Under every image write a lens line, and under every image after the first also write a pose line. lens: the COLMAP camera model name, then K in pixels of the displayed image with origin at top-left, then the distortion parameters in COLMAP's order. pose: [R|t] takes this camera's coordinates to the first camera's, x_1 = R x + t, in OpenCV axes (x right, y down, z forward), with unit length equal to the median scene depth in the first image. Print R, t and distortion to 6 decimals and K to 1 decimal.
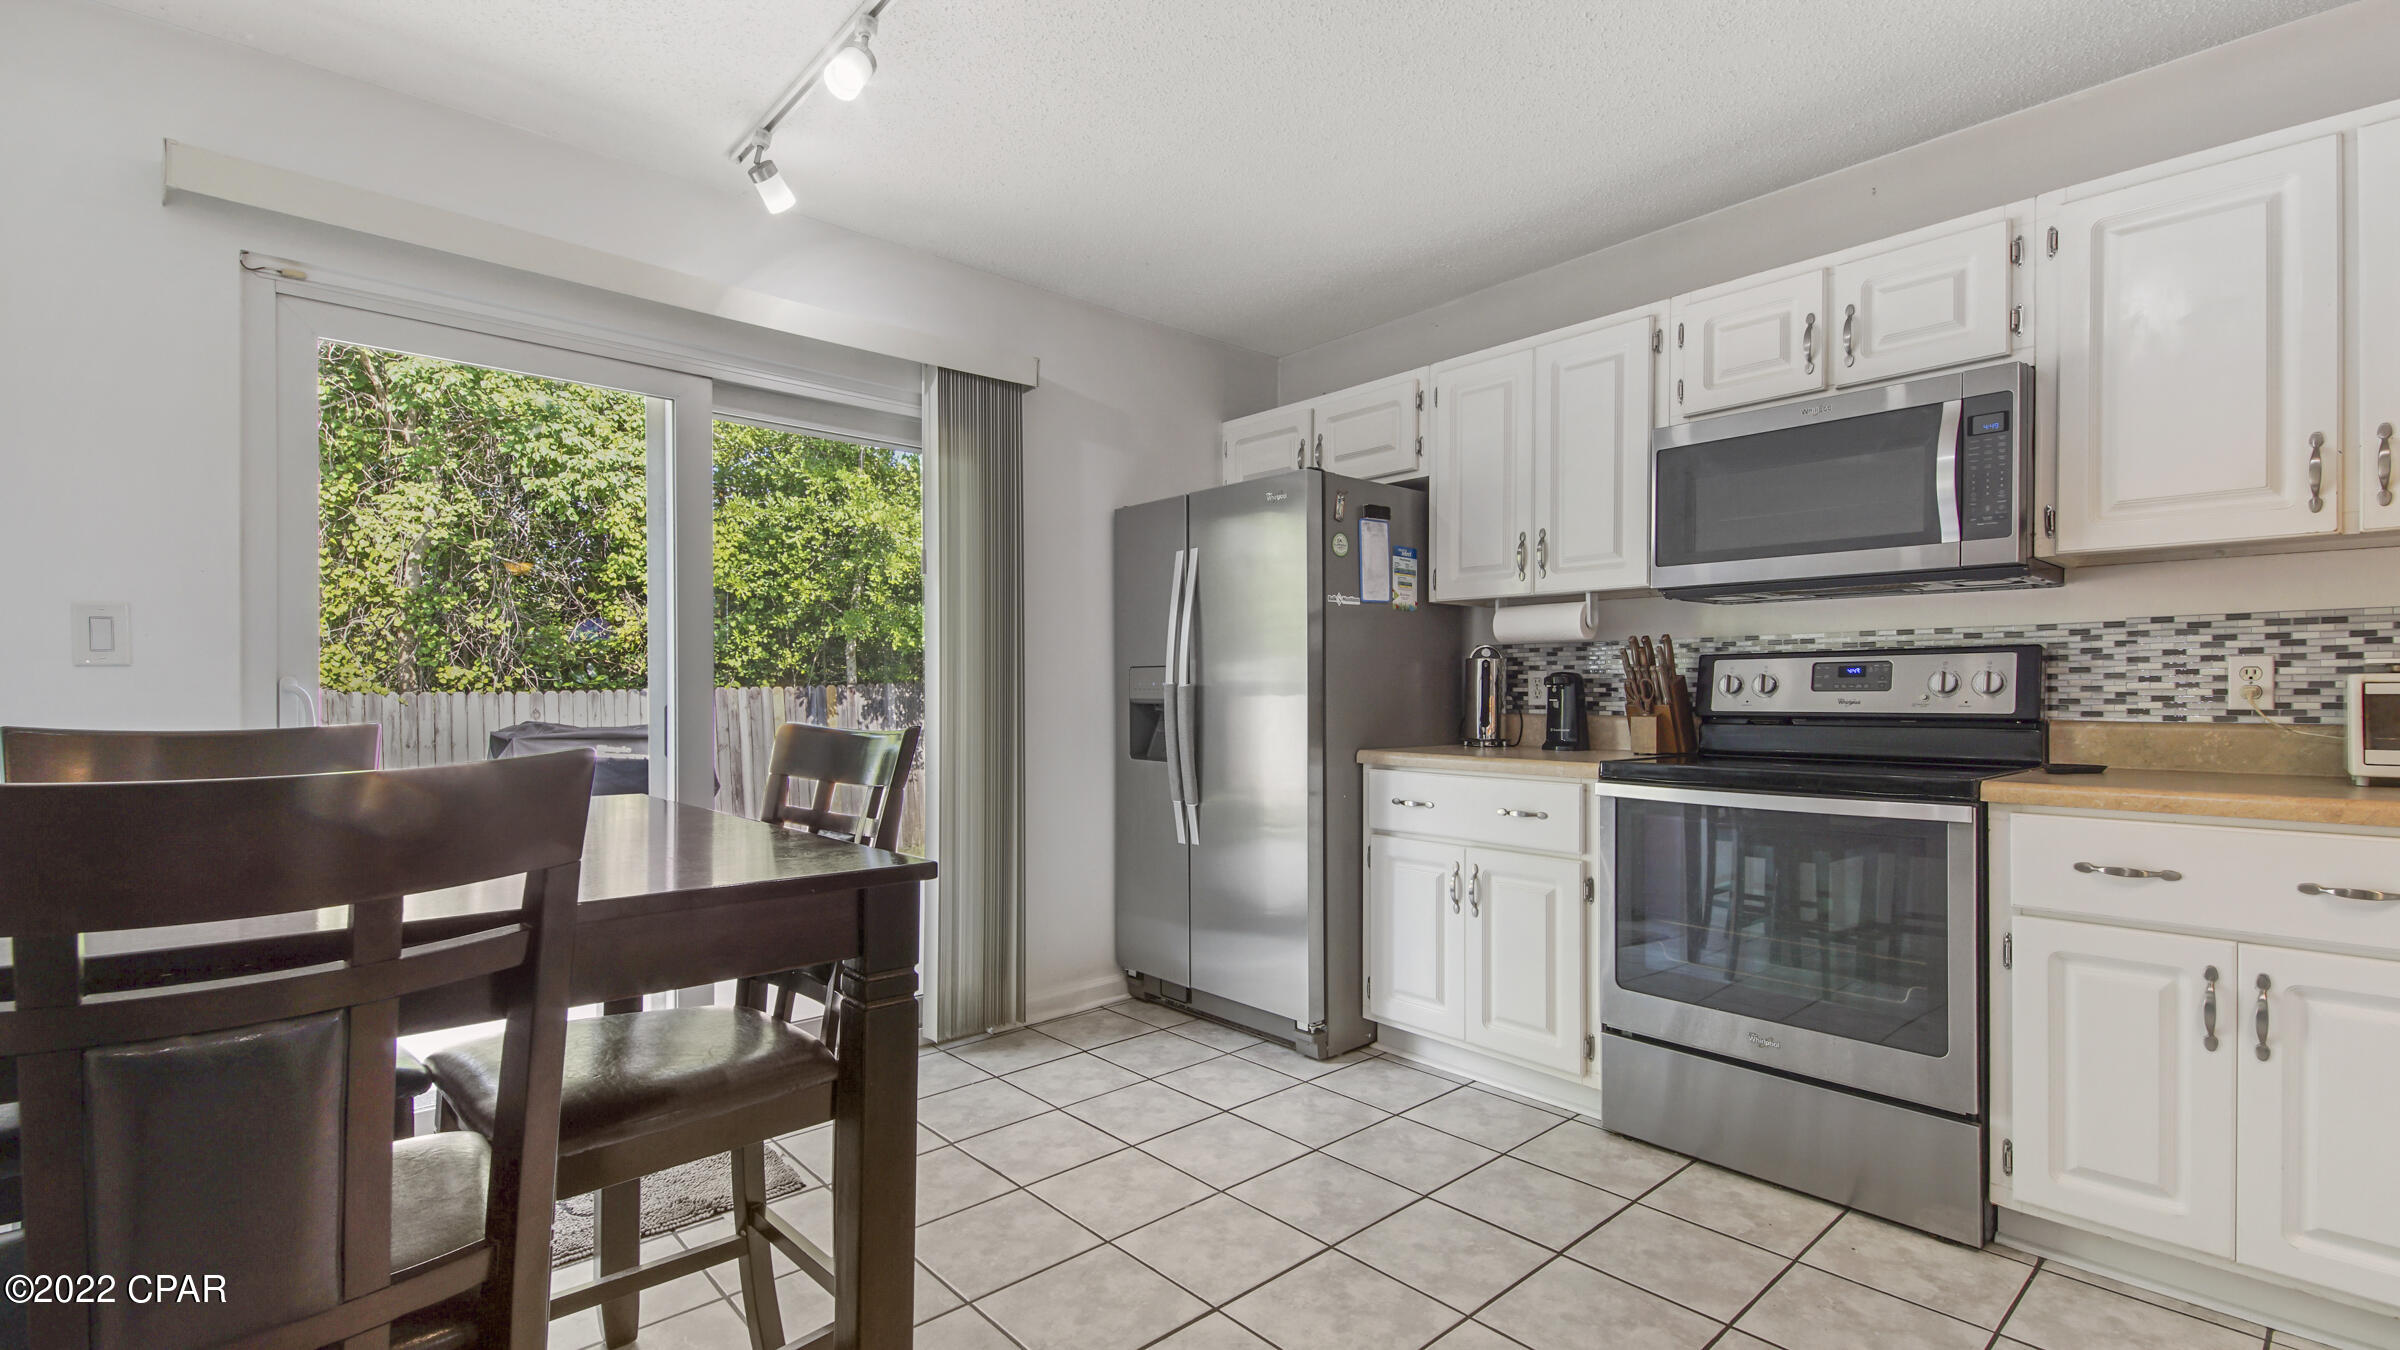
lens RADIAL K [[1068.9, 0, 1189.1], [0, 1068.9, 691.8], [0, 0, 1]] dist [0.030001, -0.016459]
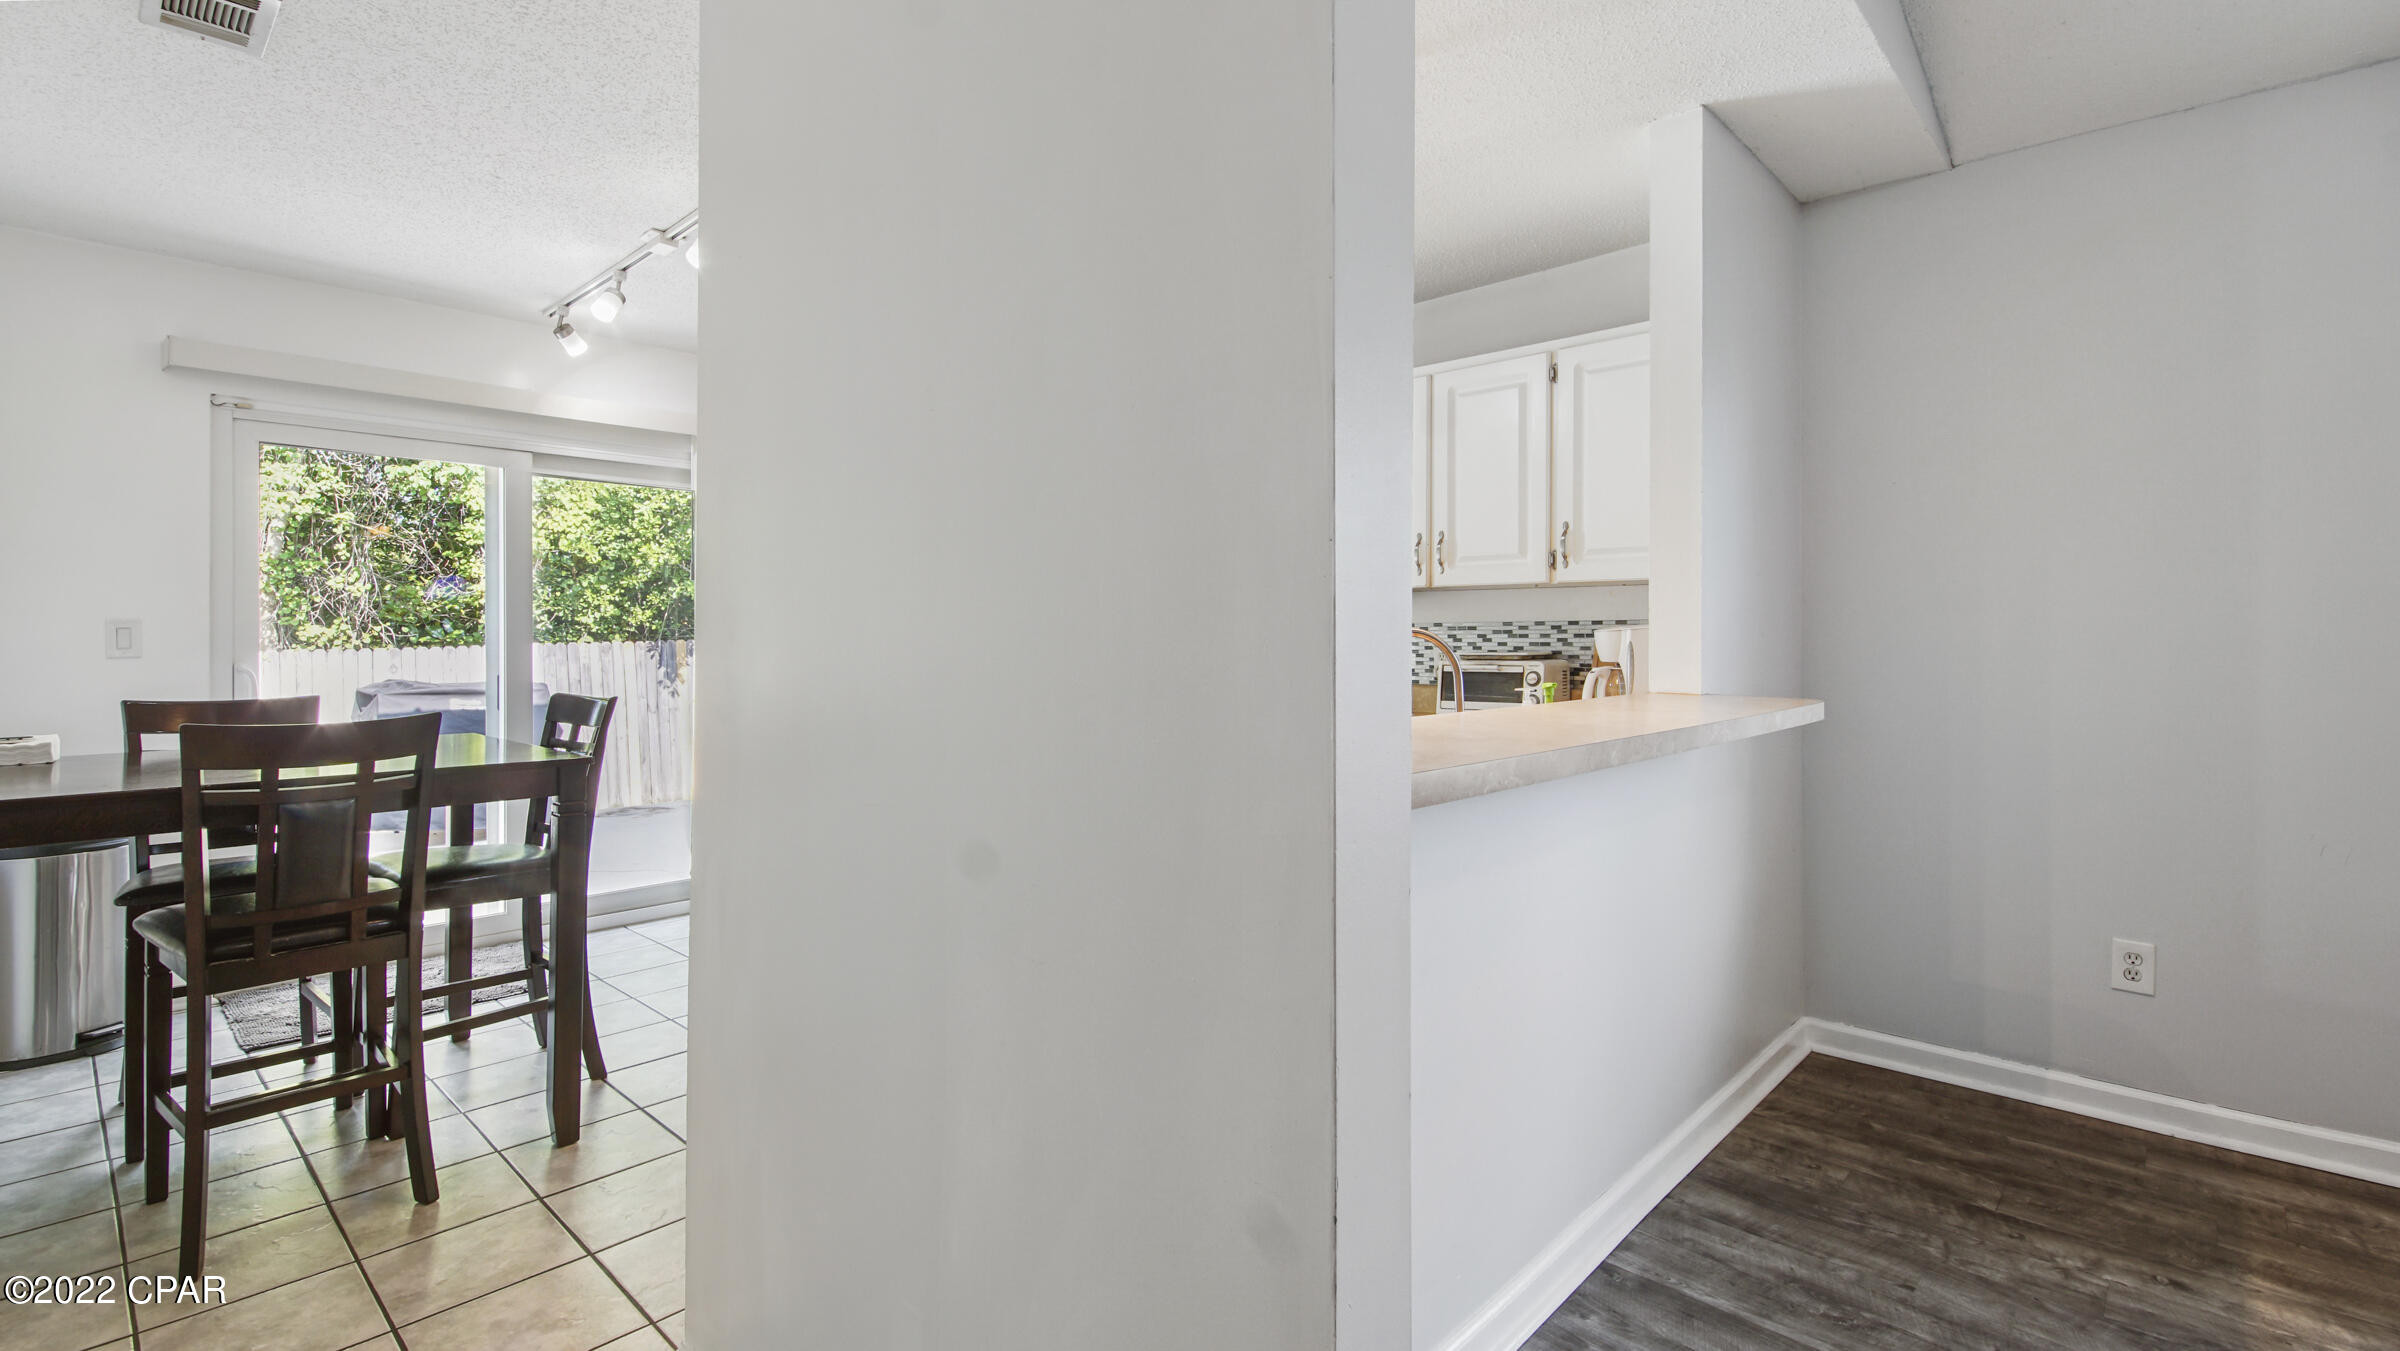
lens RADIAL K [[1068.9, 0, 1186.5], [0, 1068.9, 627.5], [0, 0, 1]] dist [0.030001, -0.016459]
pose [[0.995713, -0.000162, 0.092501, 0.342694], [0.000818, 0.999975, -0.007046, -0.045492], [-0.092498, 0.007092, 0.995688, -0.607046]]
